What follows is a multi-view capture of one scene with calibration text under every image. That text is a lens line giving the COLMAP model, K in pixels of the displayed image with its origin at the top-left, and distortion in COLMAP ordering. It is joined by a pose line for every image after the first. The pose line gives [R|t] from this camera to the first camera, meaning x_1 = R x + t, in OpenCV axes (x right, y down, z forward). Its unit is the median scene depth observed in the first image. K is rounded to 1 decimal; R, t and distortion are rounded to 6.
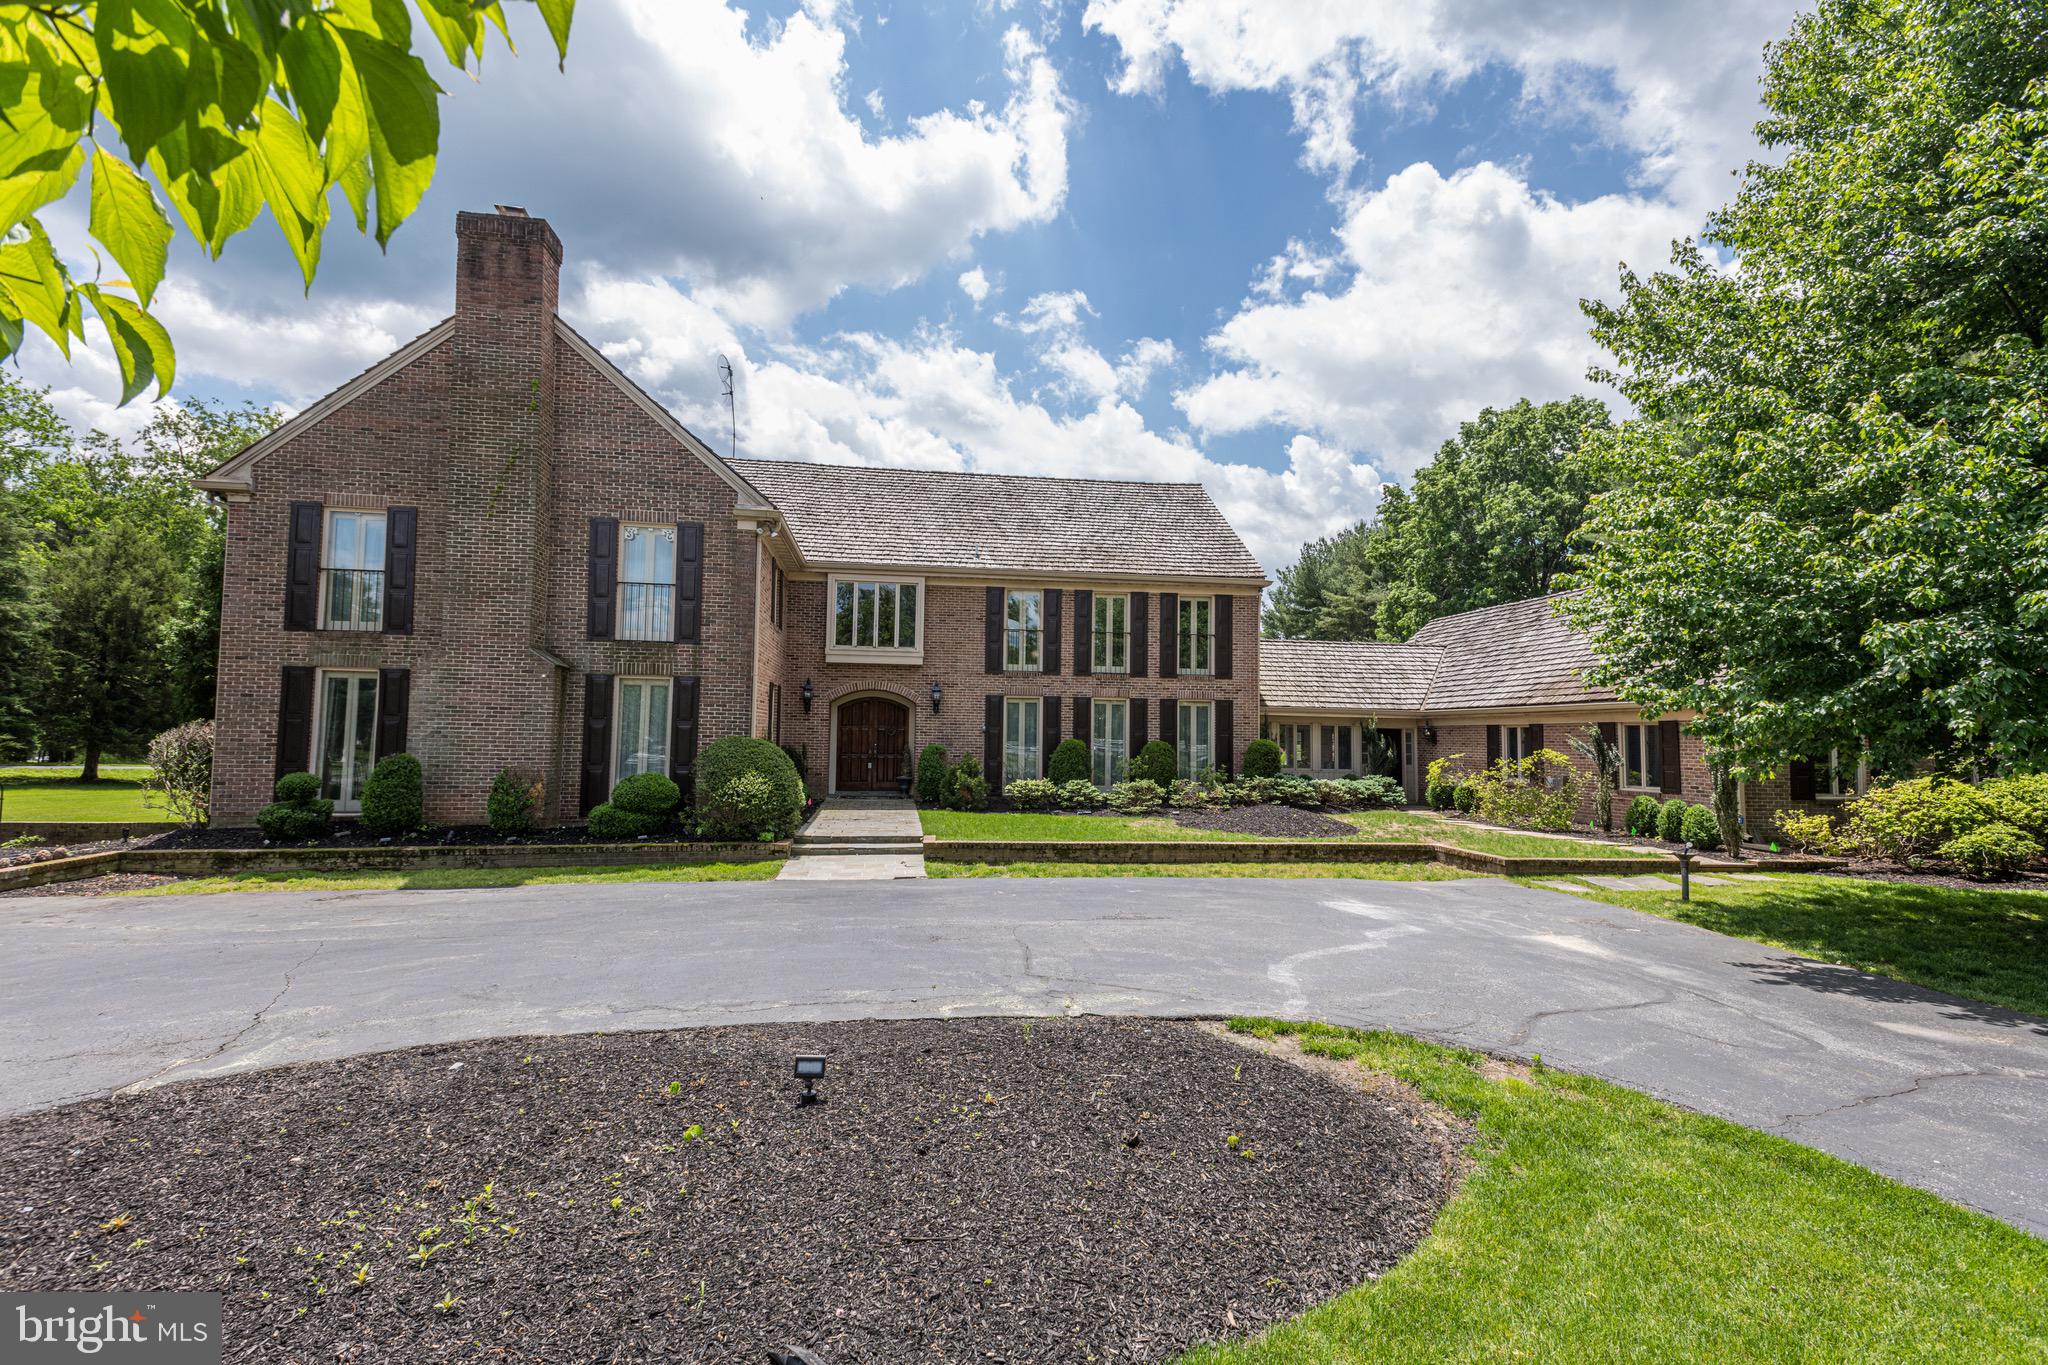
lens RADIAL K [[941.0, 0, 1023.8], [0, 941.0, 688.4], [0, 0, 1]] dist [0.082480, -0.034267]
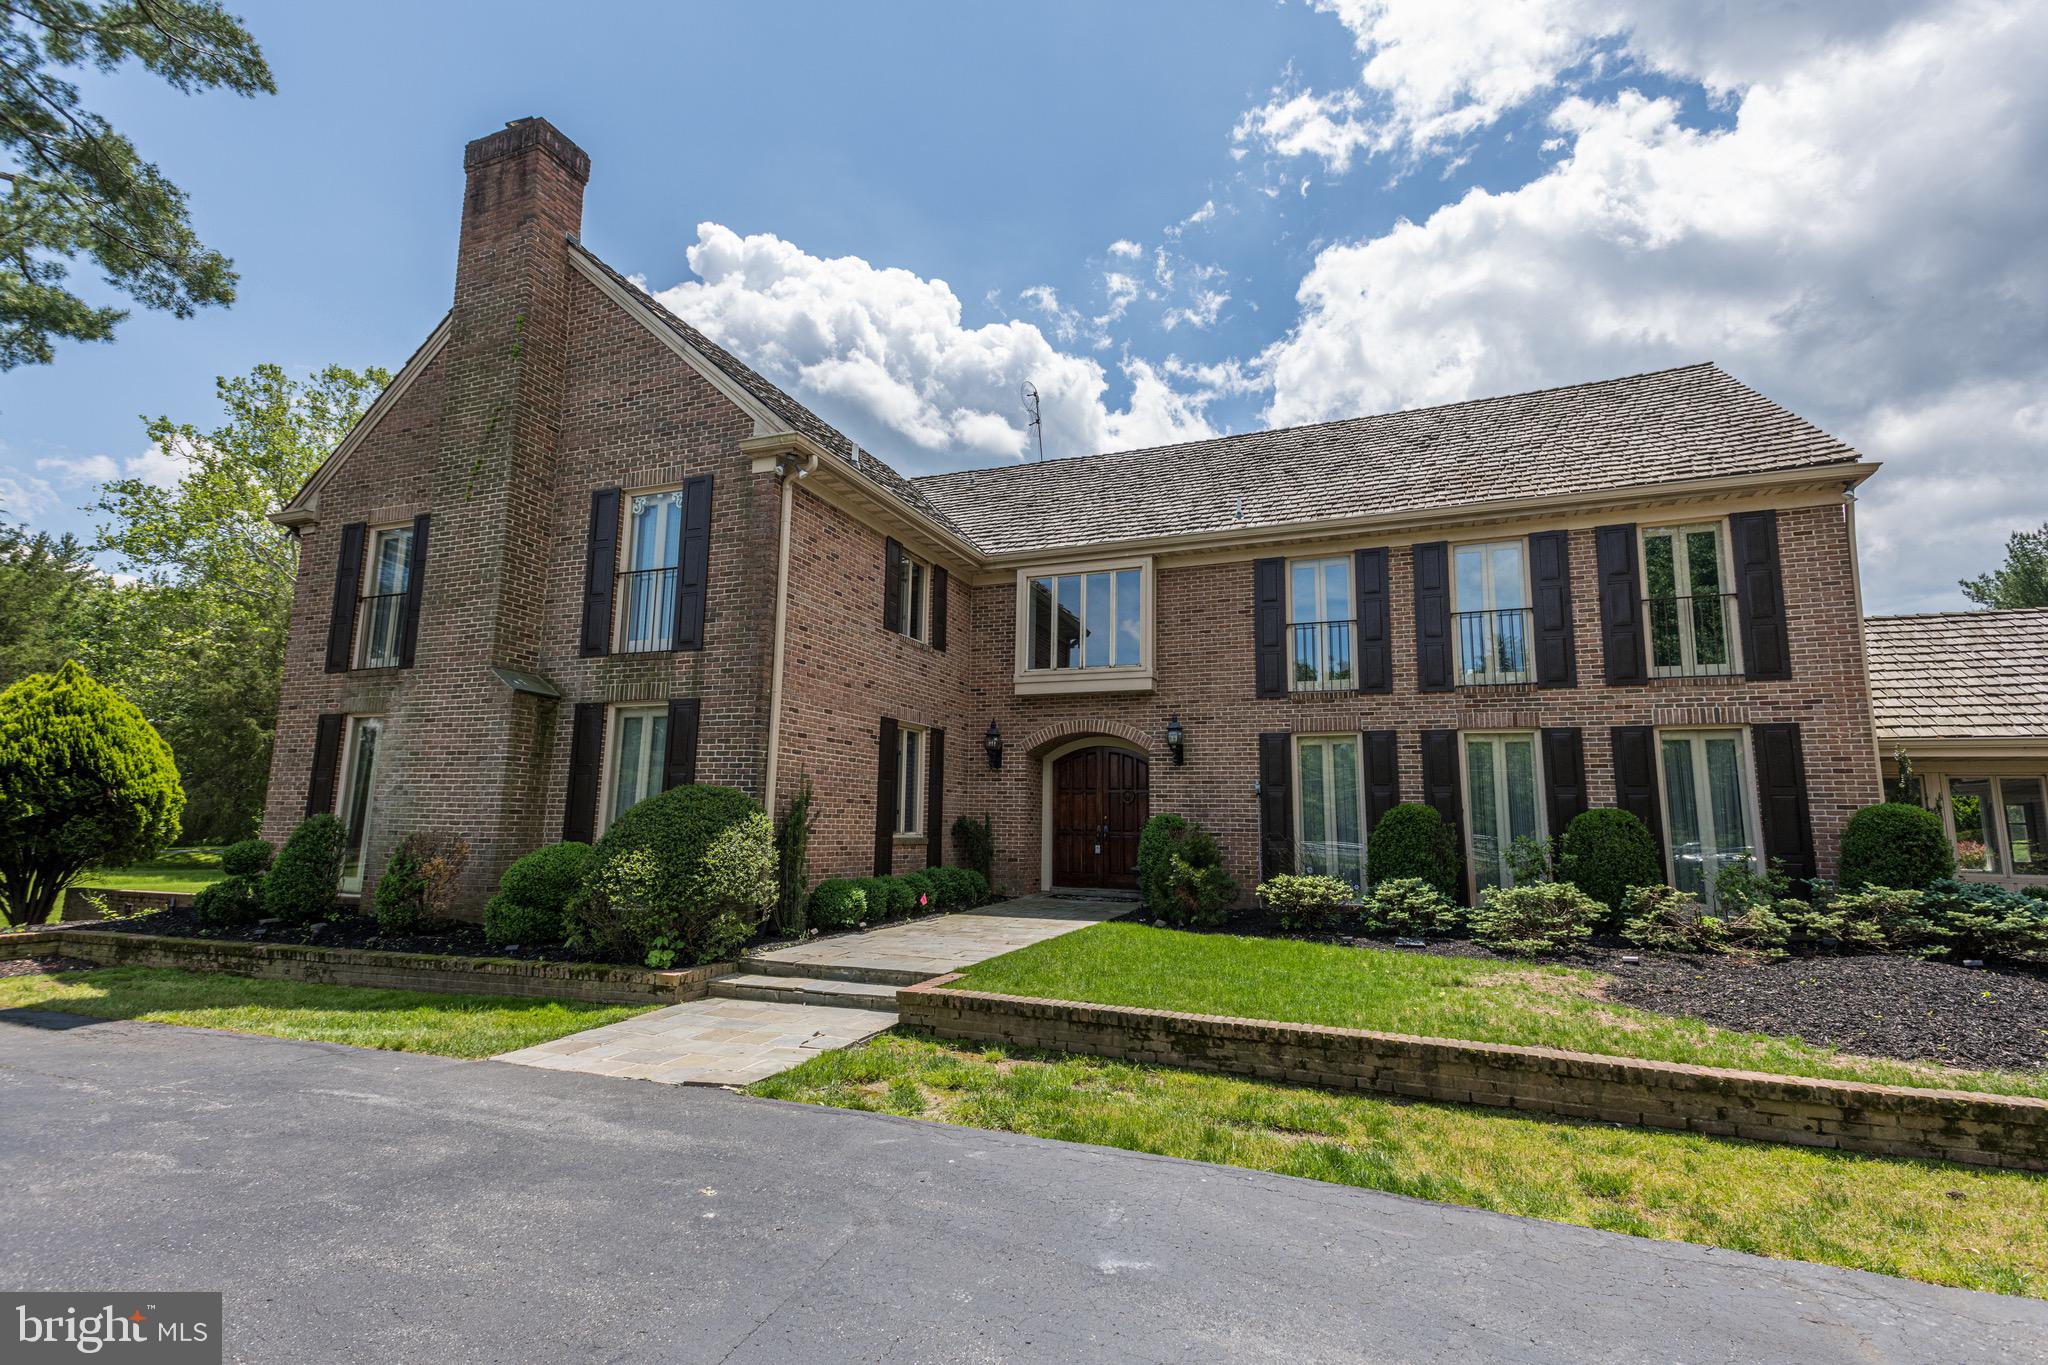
lens RADIAL K [[941.0, 0, 1023.8], [0, 941.0, 688.4], [0, 0, 1]] dist [0.082480, -0.034267]
pose [[0.868819, -0.074360, -0.489514, 0.143309], [0.021743, 0.993434, -0.112317, 0.048322], [0.494652, 0.086940, 0.864732, 0.437609]]
